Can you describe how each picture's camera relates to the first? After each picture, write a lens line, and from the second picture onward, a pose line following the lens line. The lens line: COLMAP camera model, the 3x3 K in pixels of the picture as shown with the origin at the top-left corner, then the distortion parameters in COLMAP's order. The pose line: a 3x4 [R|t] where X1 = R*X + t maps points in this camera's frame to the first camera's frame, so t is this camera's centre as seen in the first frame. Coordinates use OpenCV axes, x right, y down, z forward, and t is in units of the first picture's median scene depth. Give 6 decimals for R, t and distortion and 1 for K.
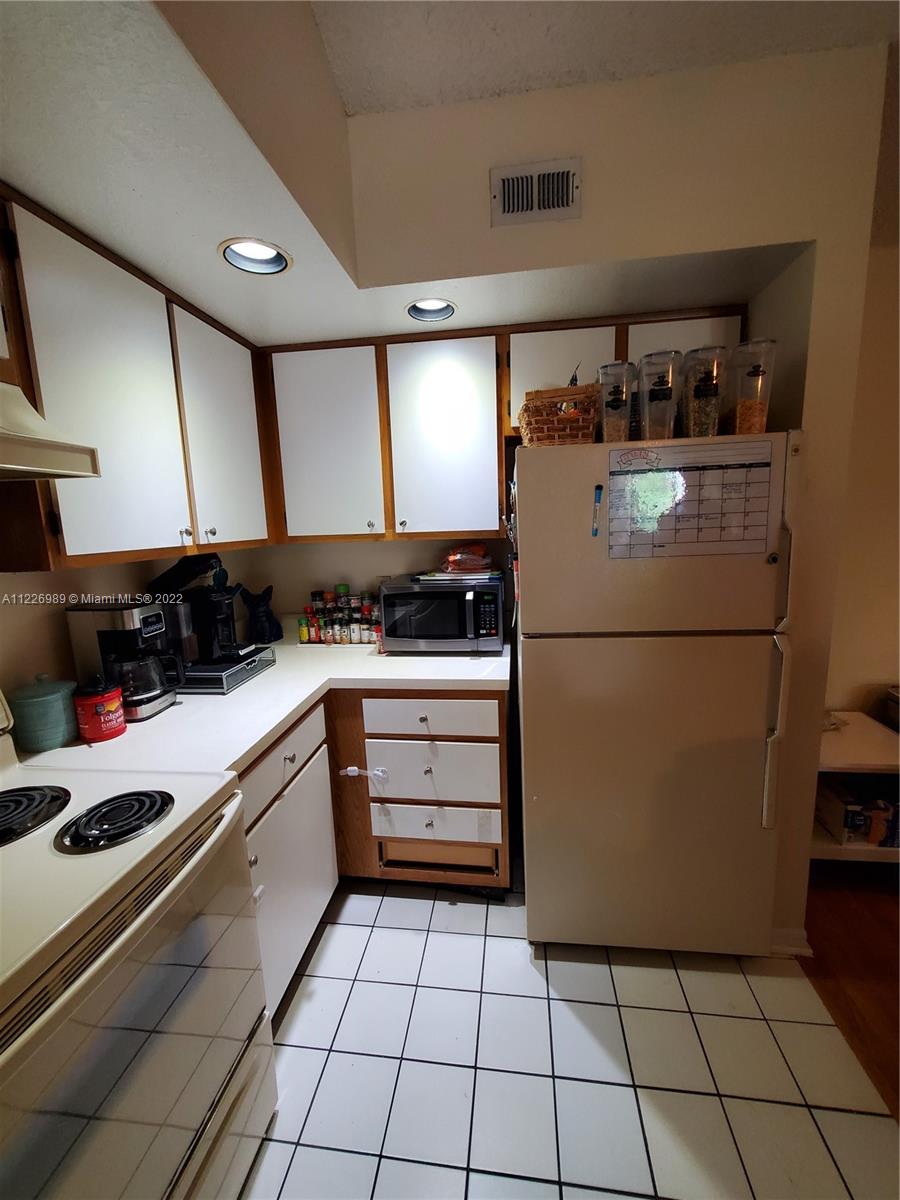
lens RADIAL K [[471.8, 0, 455.8], [0, 471.8, 598.0], [0, 0, 1]] dist [-0.001266, -0.000953]
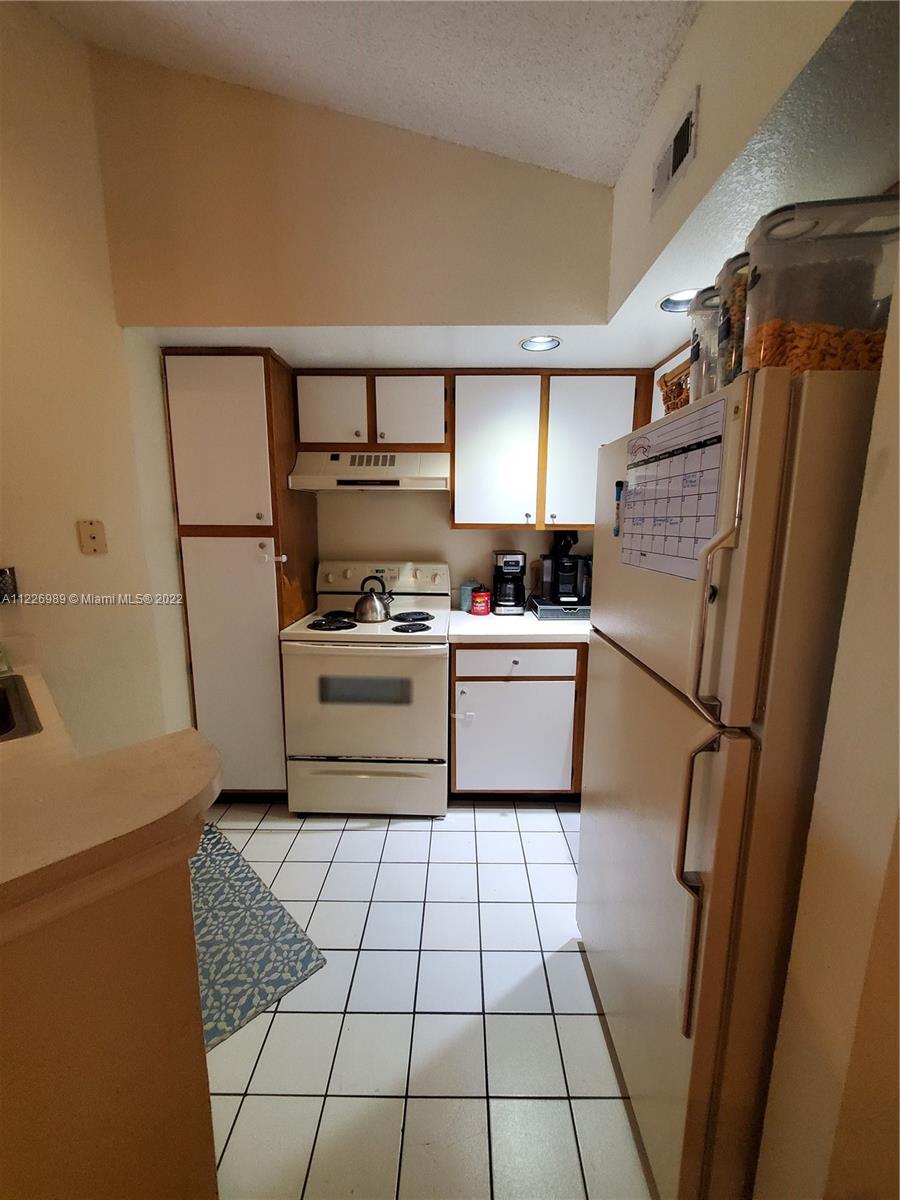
lens RADIAL K [[473.1, 0, 463.1], [0, 473.1, 595.7], [0, 0, 1]] dist [0.000609, -0.000229]
pose [[0.133273, 0.200836, -0.970517, 1.115010], [-0.170376, 0.969317, 0.177191, -0.123251], [0.976325, 0.141738, 0.163402, 0.537347]]
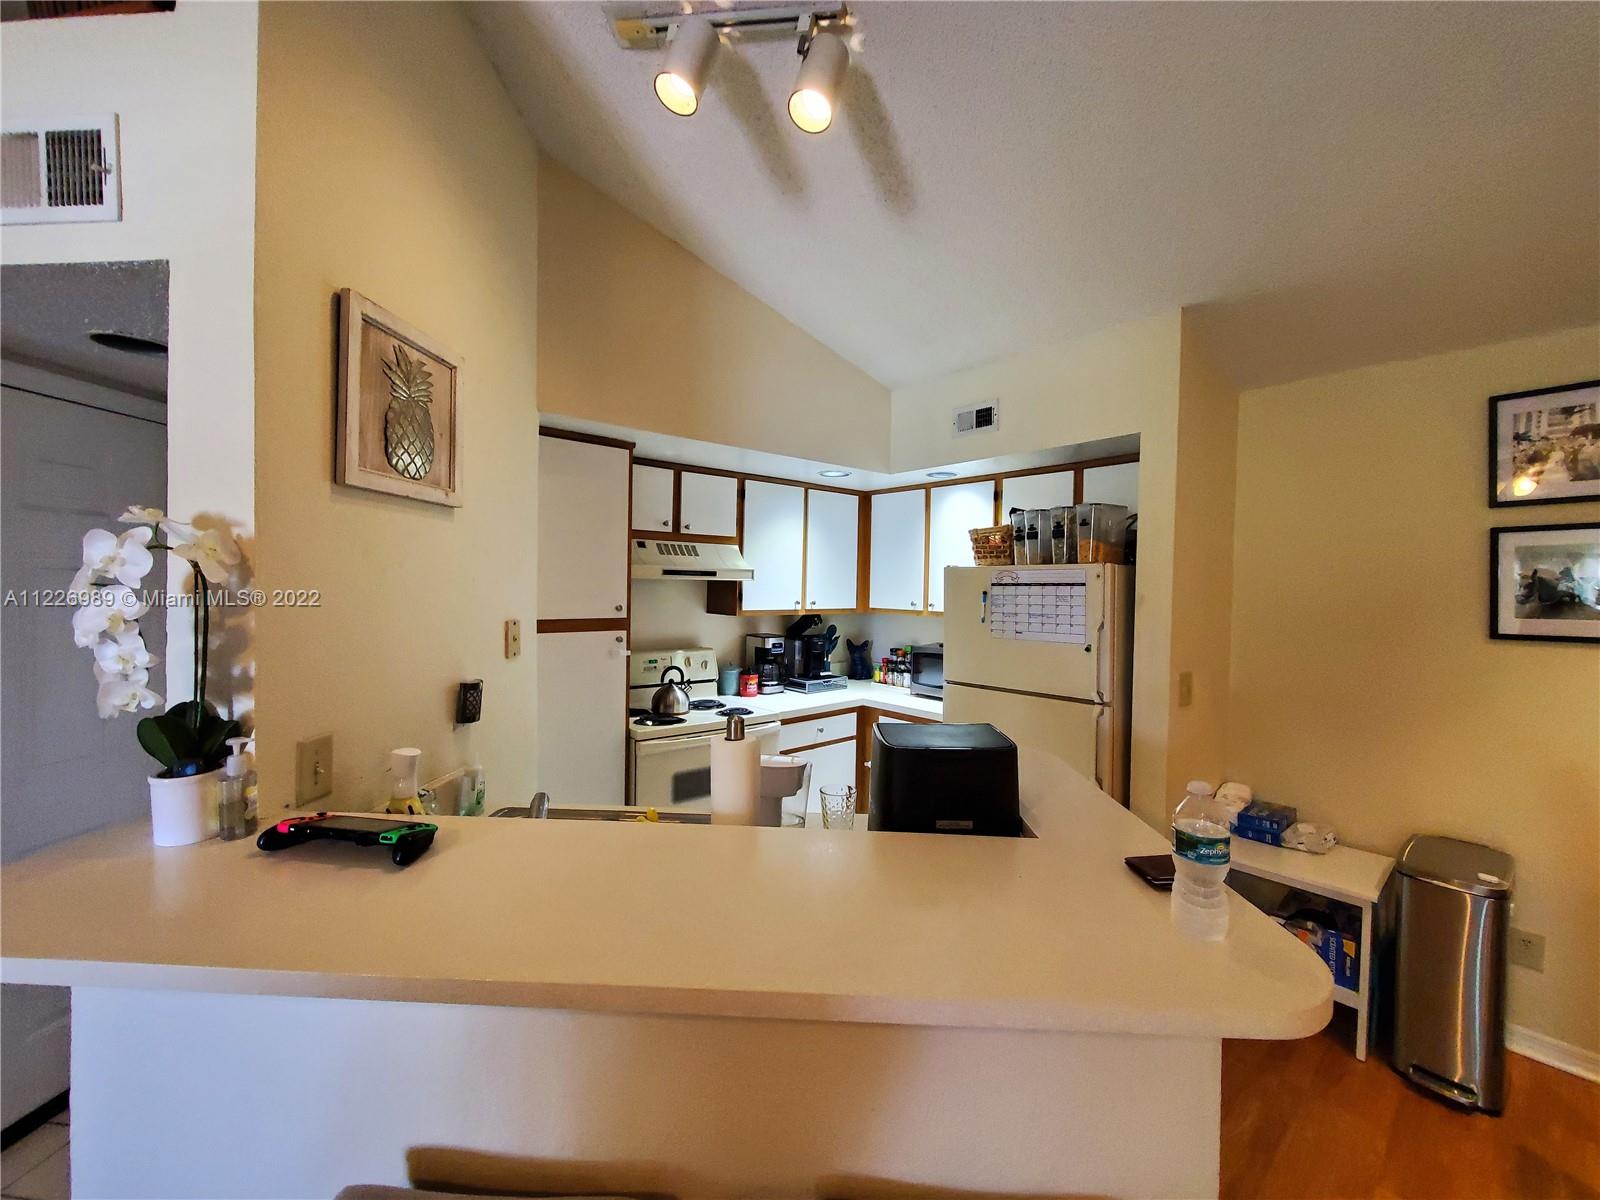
lens RADIAL K [[629.1, 0, 803.0], [0, 629.1, 597.5], [0, 0, 1]] dist [-0.001266, -0.000953]
pose [[0.745136, 0.060406, -0.664171, 1.171153], [-0.150477, 0.985436, -0.079195, 0.041083], [0.649714, 0.158954, 0.743374, -0.919152]]
